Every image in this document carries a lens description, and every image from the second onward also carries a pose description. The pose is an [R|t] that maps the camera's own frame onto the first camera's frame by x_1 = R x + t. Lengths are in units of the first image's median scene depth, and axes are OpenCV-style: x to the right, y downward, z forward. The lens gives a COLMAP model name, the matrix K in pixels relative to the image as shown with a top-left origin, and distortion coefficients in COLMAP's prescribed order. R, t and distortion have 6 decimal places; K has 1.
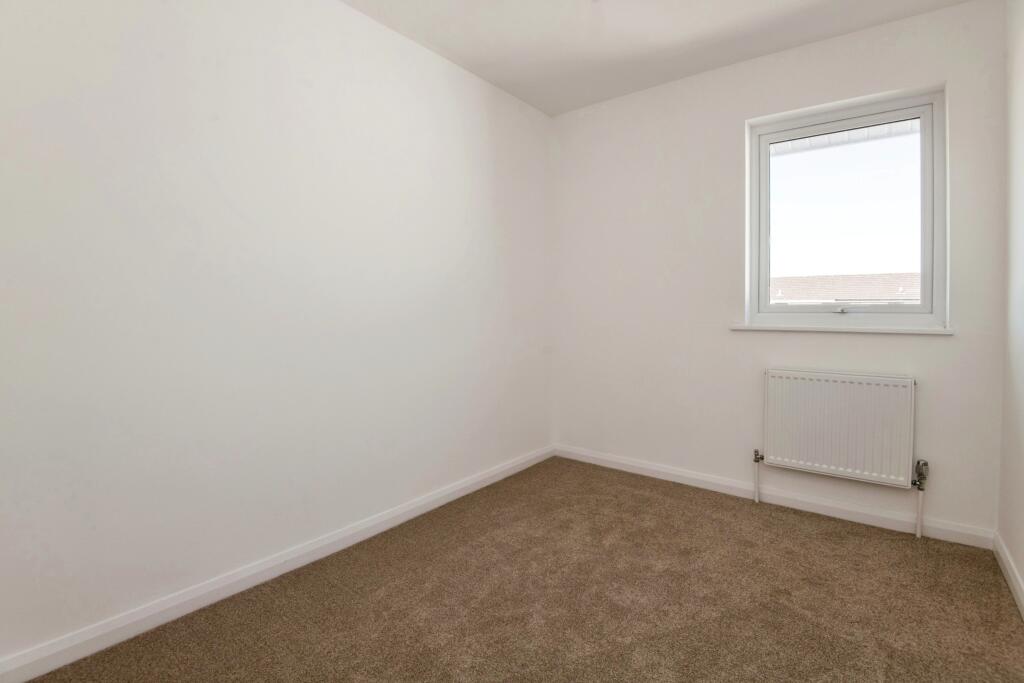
lens RADIAL K [[450.2, 0, 514.7], [0, 450.2, 316.4], [0, 0, 1]] dist [0.000309, 0.000130]
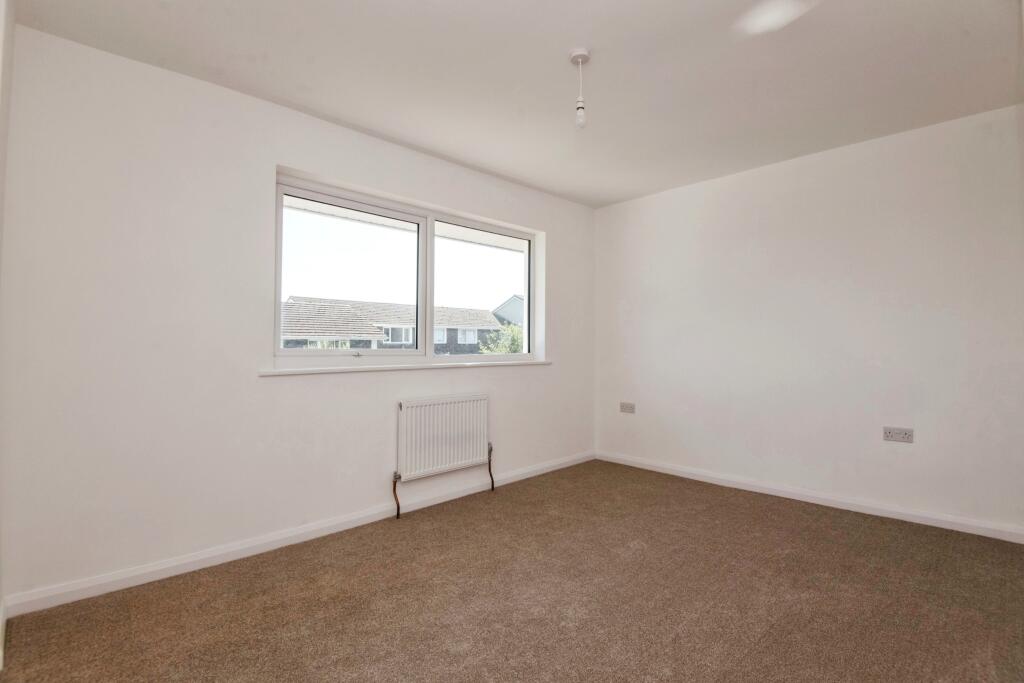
lens RADIAL K [[478.1, 0, 512.0], [0, 478.1, 341.5], [0, 0, 1]] dist [-0.001386, -0.000417]
pose [[0.187583, 0.019472, 0.982056, -0.578250], [0.025404, 0.999373, -0.024668, -0.005686], [-0.981920, 0.029576, 0.186971, 0.412105]]
